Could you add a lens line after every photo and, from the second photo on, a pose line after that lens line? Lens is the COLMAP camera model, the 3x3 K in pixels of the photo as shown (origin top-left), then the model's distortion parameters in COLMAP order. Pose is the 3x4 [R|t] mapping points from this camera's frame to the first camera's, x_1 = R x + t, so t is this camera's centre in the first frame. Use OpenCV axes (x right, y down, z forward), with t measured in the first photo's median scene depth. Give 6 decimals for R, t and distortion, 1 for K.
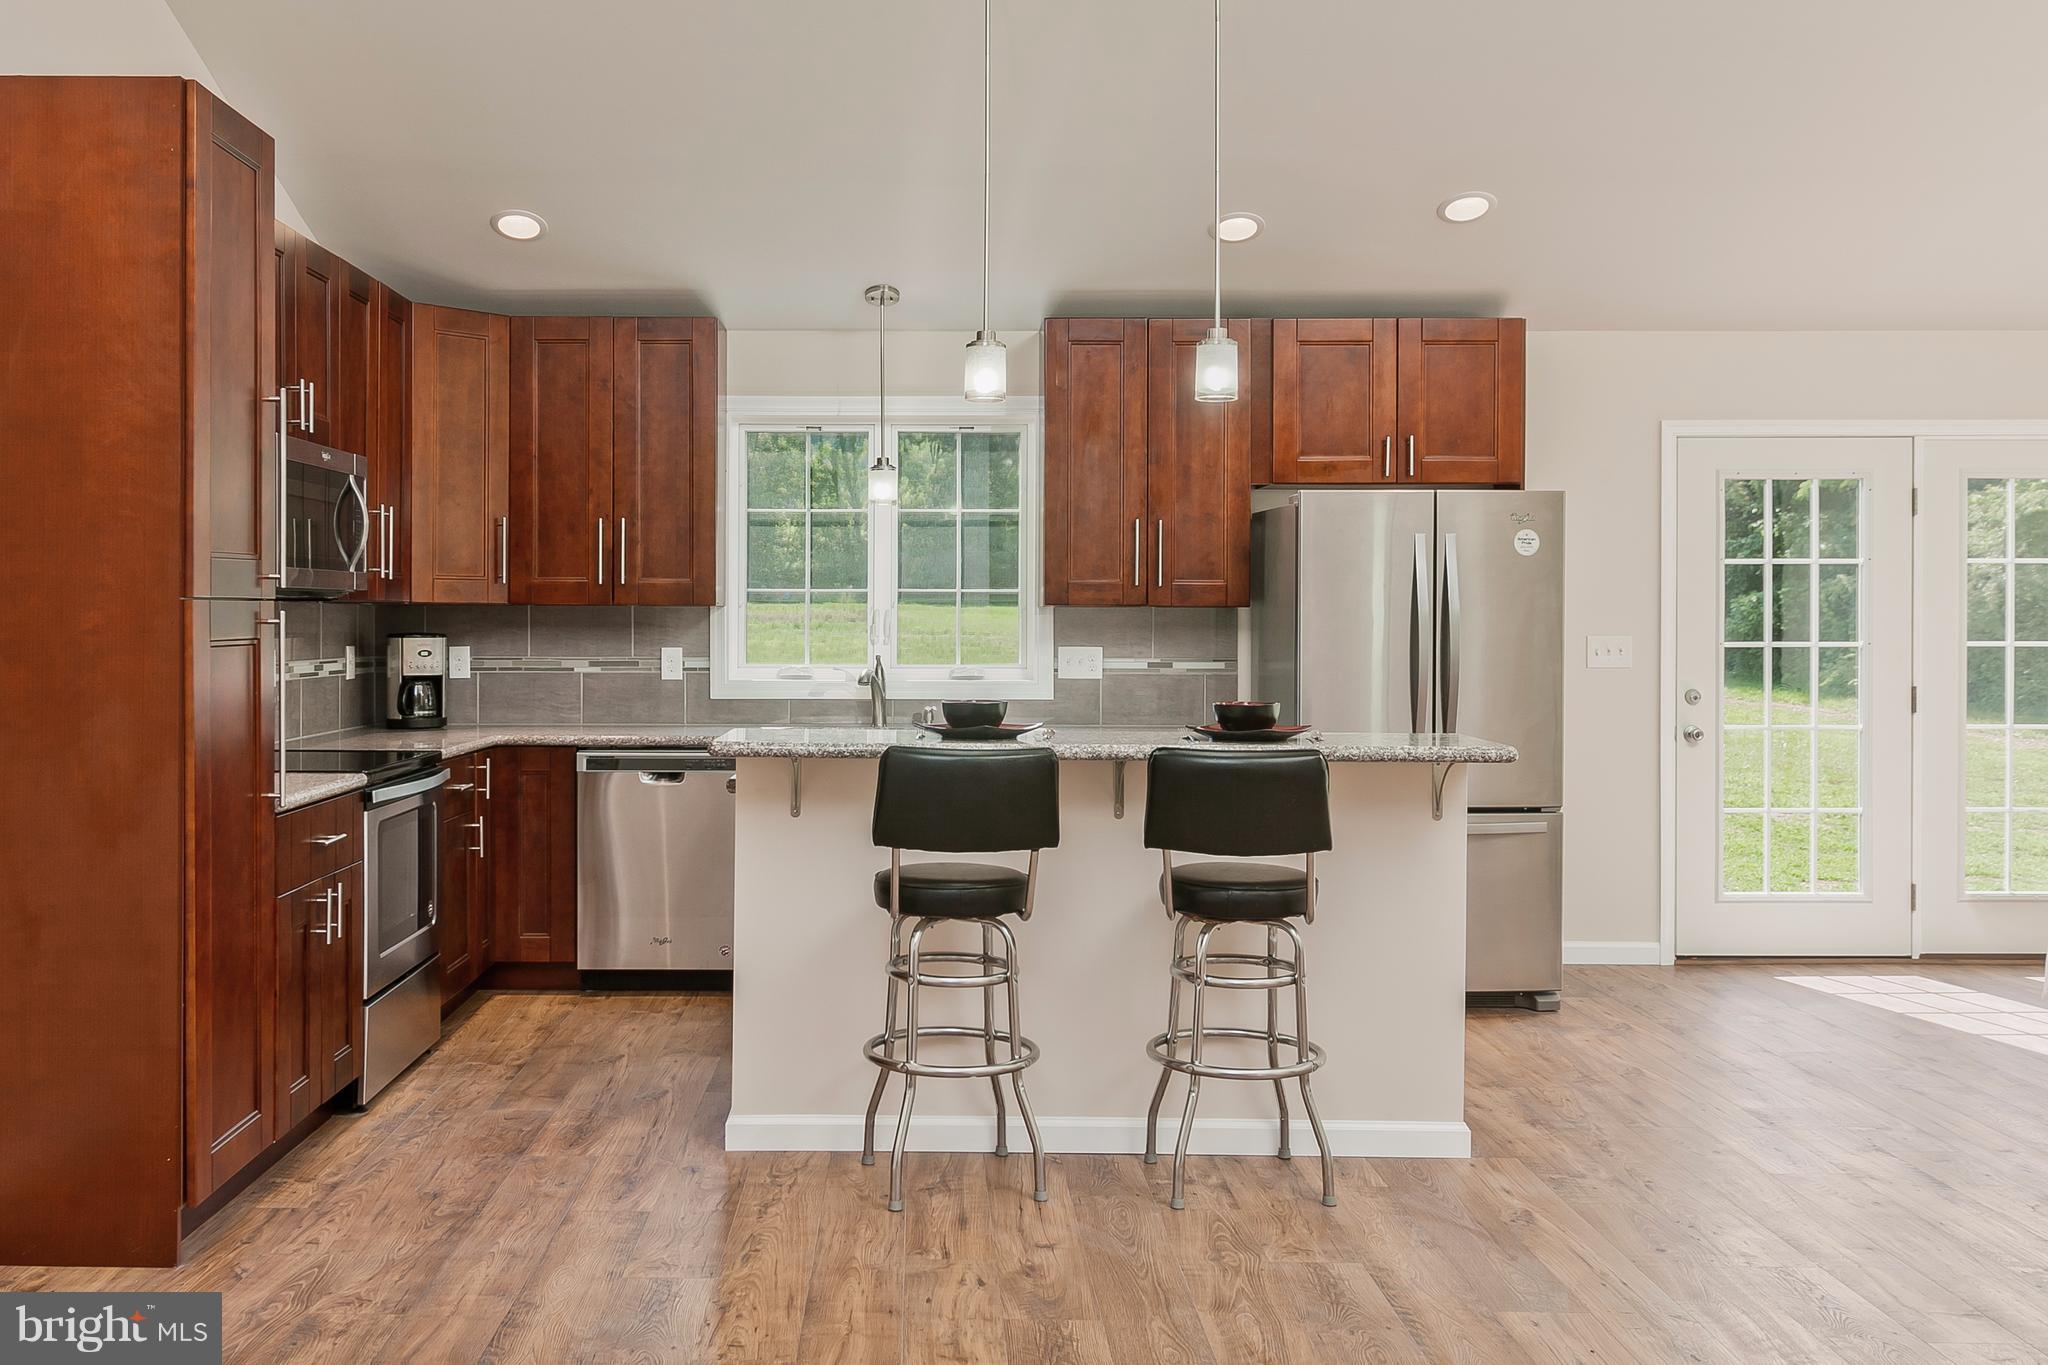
lens RADIAL K [[1761.3, 0, 922.8], [0, 1761.3, 625.2], [0, 0, 1]] dist [0.005046, 0.000856]
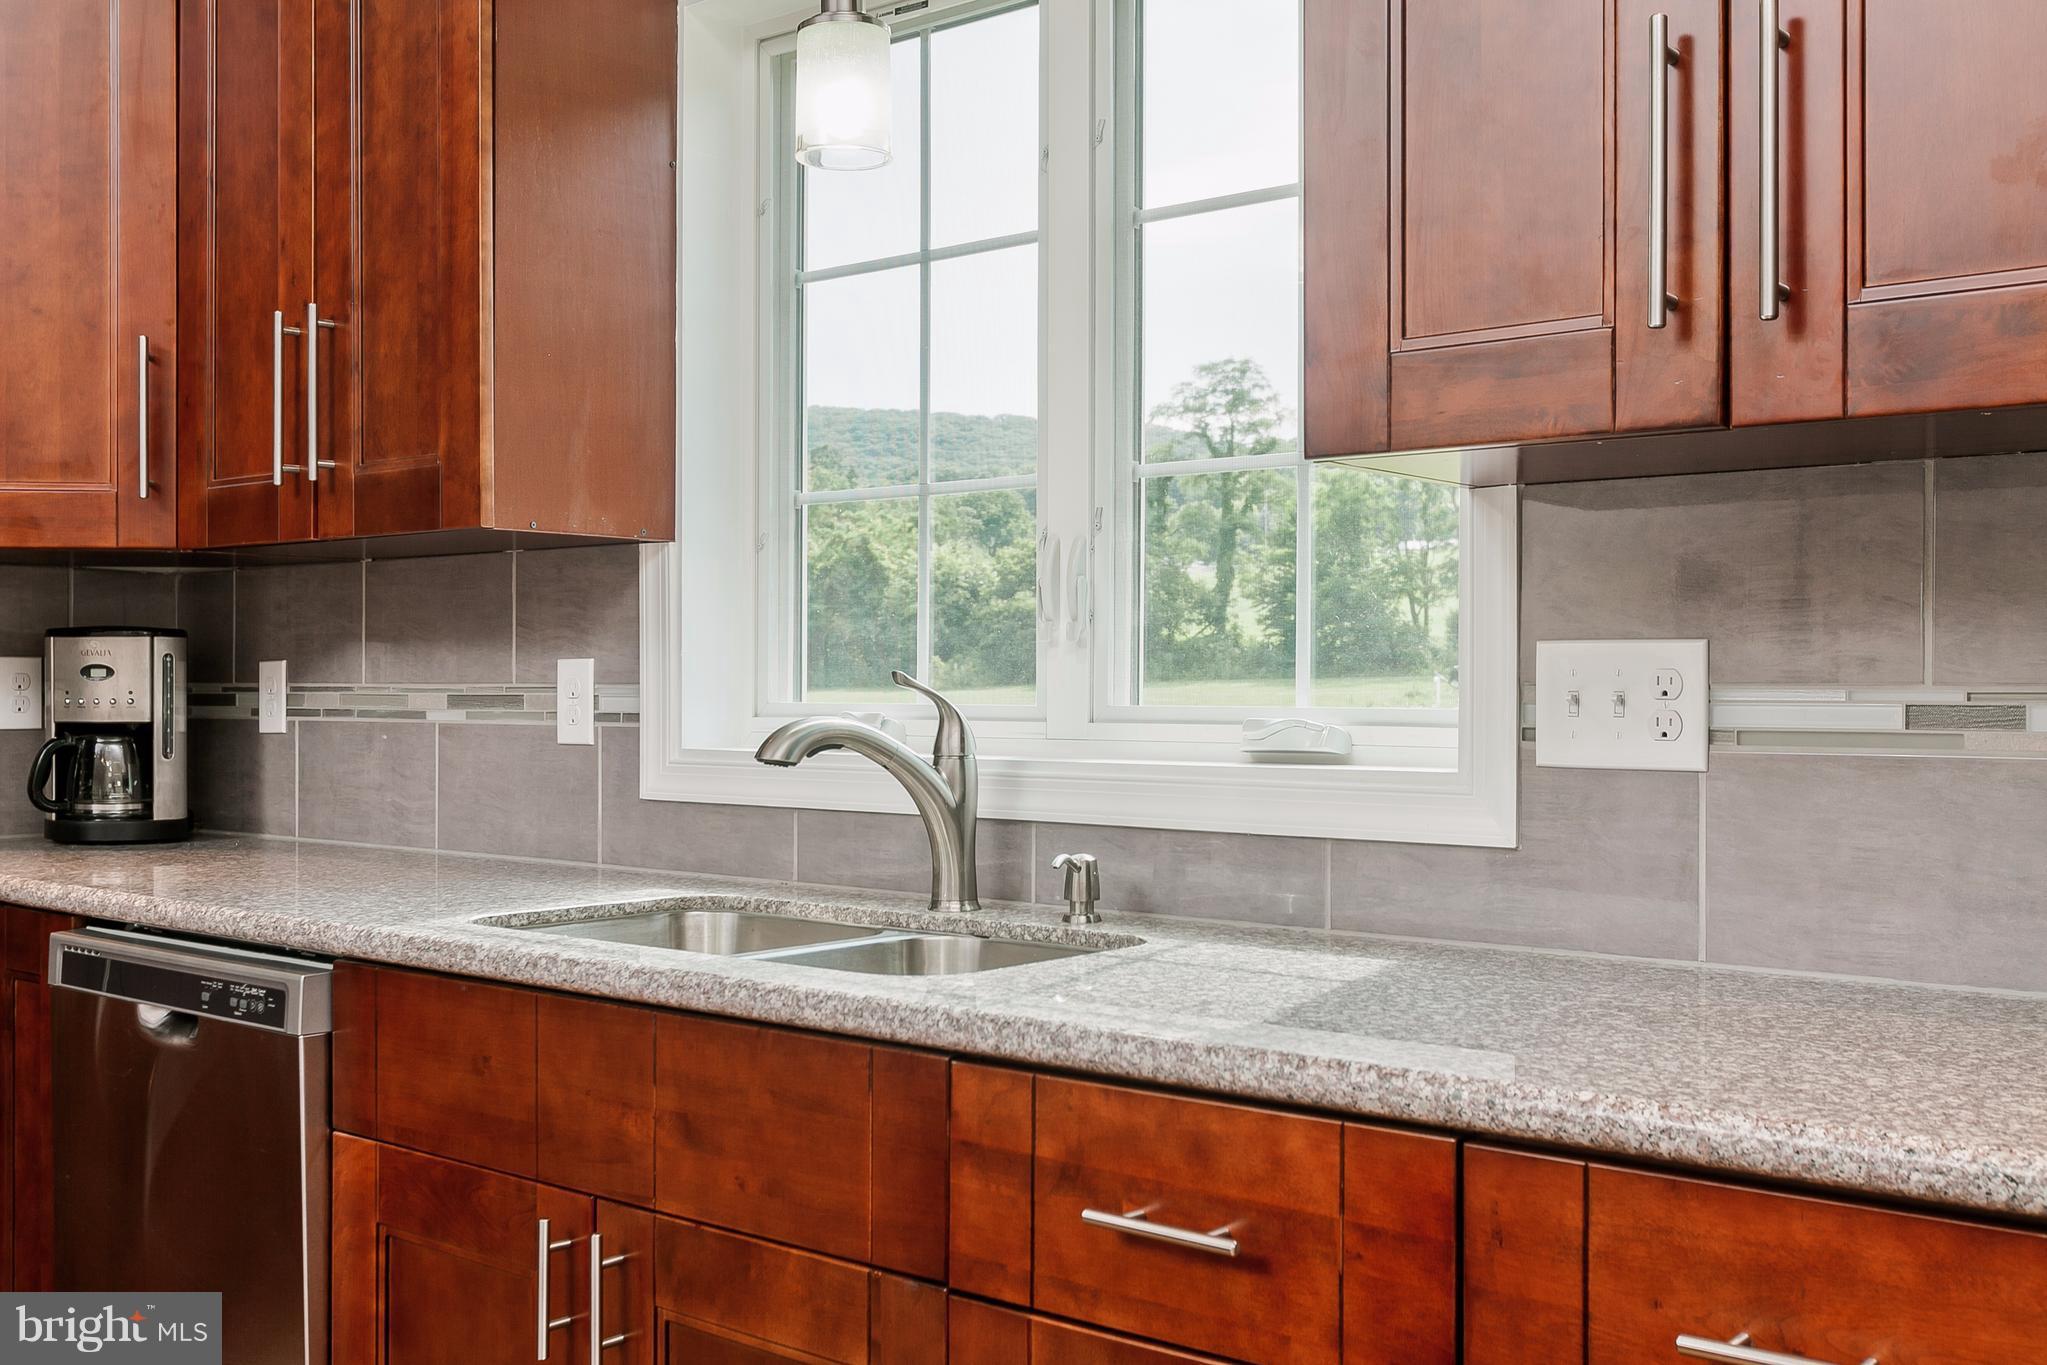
lens RADIAL K [[2044.0, 0, 1020.6], [0, 2044.0, 683.8], [0, 0, 1]] dist [-0.005617, 0.000000]
pose [[0.770154, -0.001758, -0.637856, 0.217498], [-0.002437, 0.999981, -0.005698, 0.021206], [0.637854, 0.005943, 0.770135, 0.760224]]
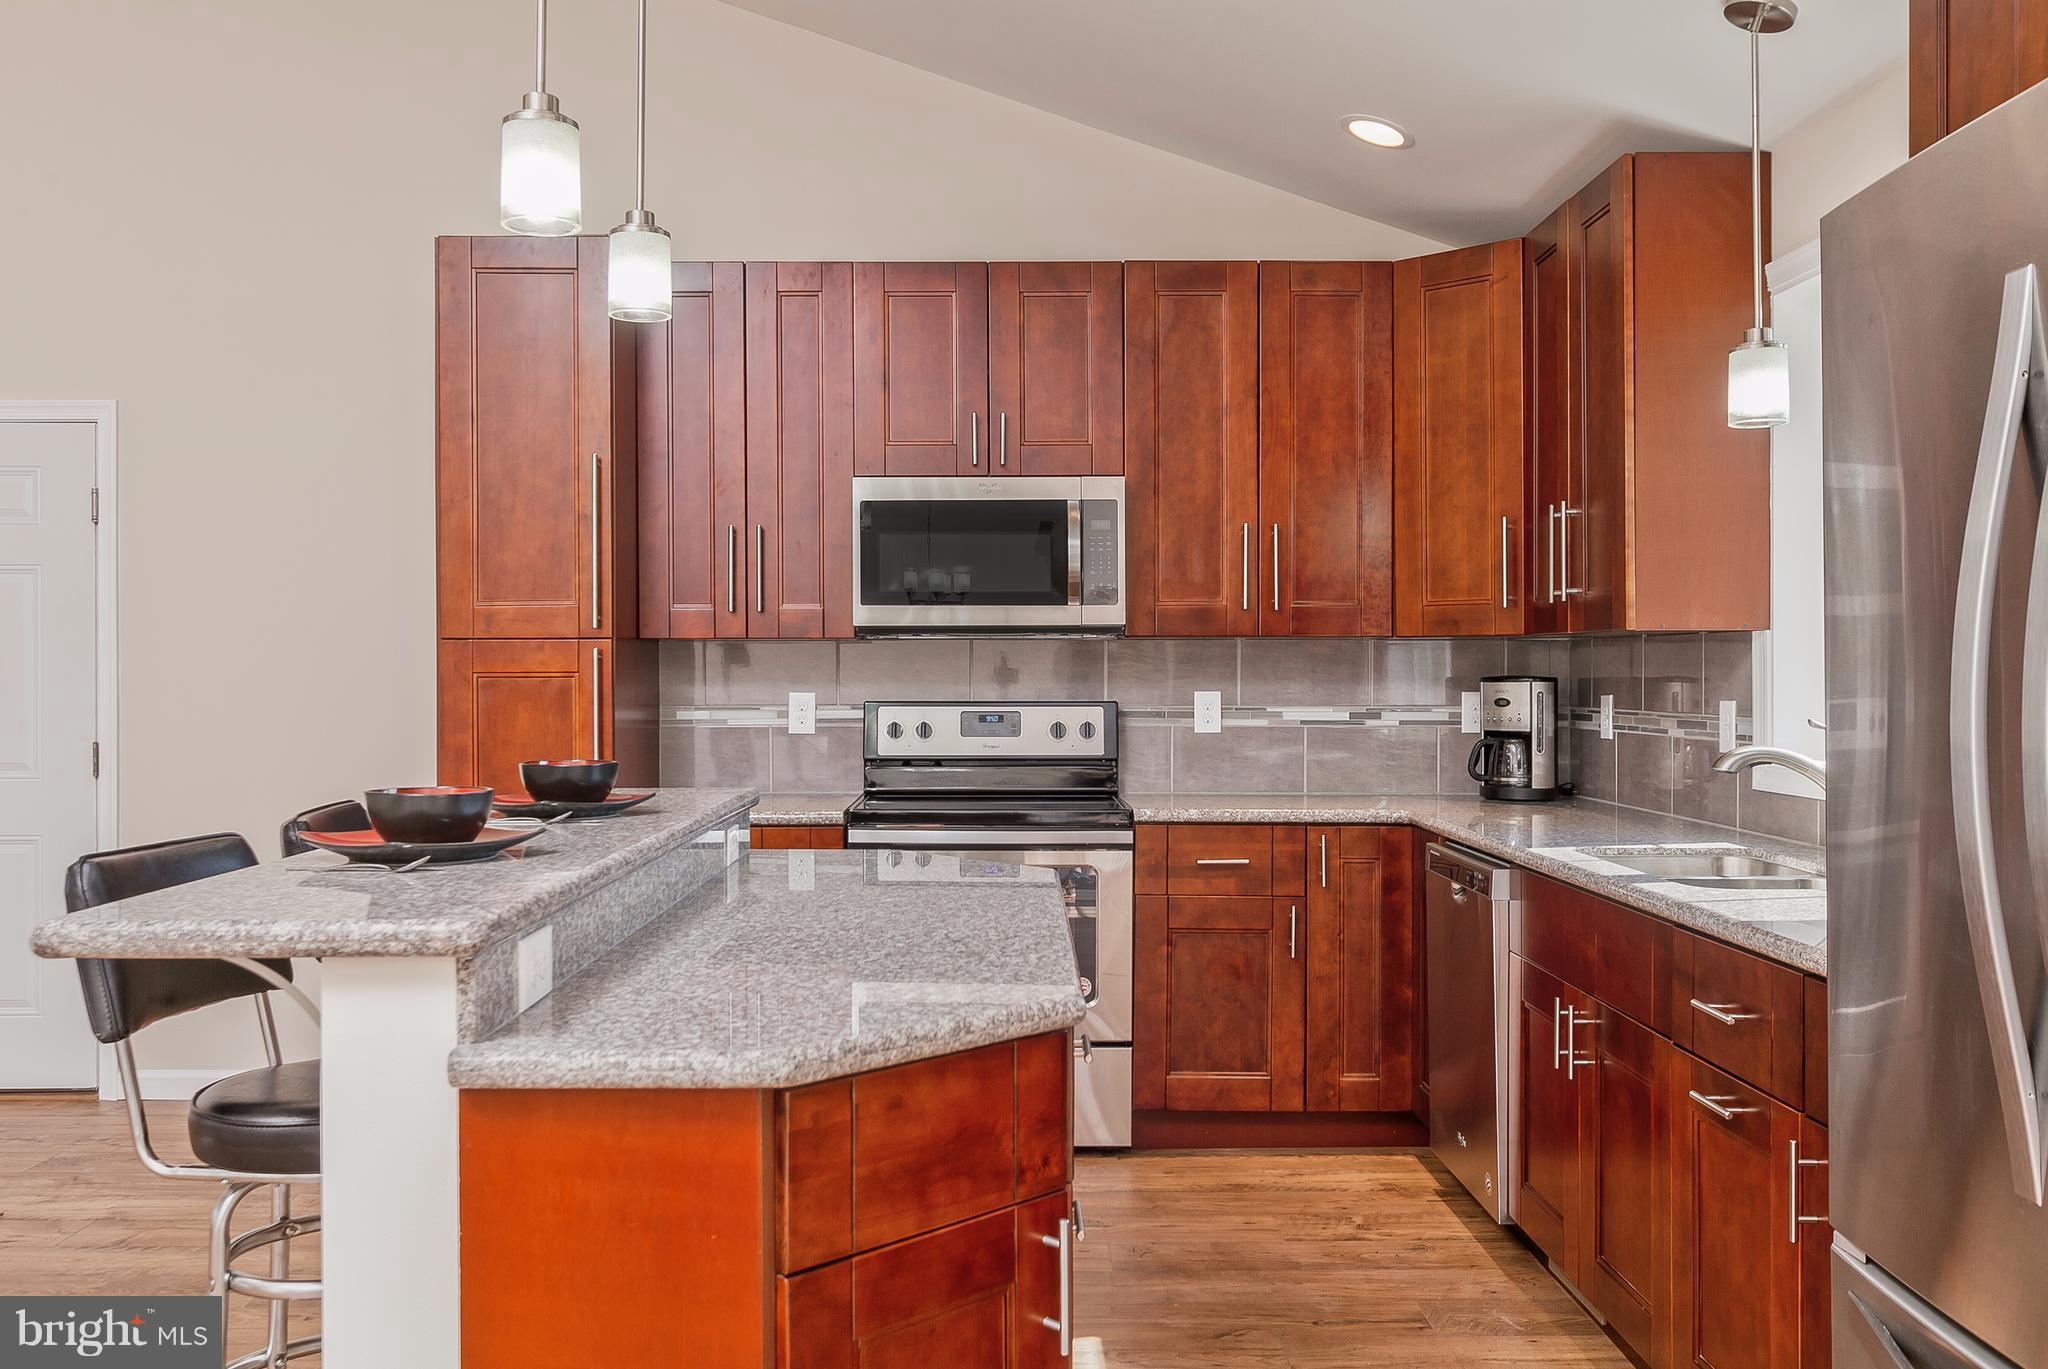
lens RADIAL K [[1761.3, 0, 991.6], [0, 1761.3, 671.4], [0, 0, 1]] dist [0.005046, 0.000856]
pose [[-0.005602, -0.002563, -0.999981, 0.487454], [-0.004208, 0.999988, -0.002540, 0.005393], [0.999975, 0.004194, -0.005613, 0.785950]]
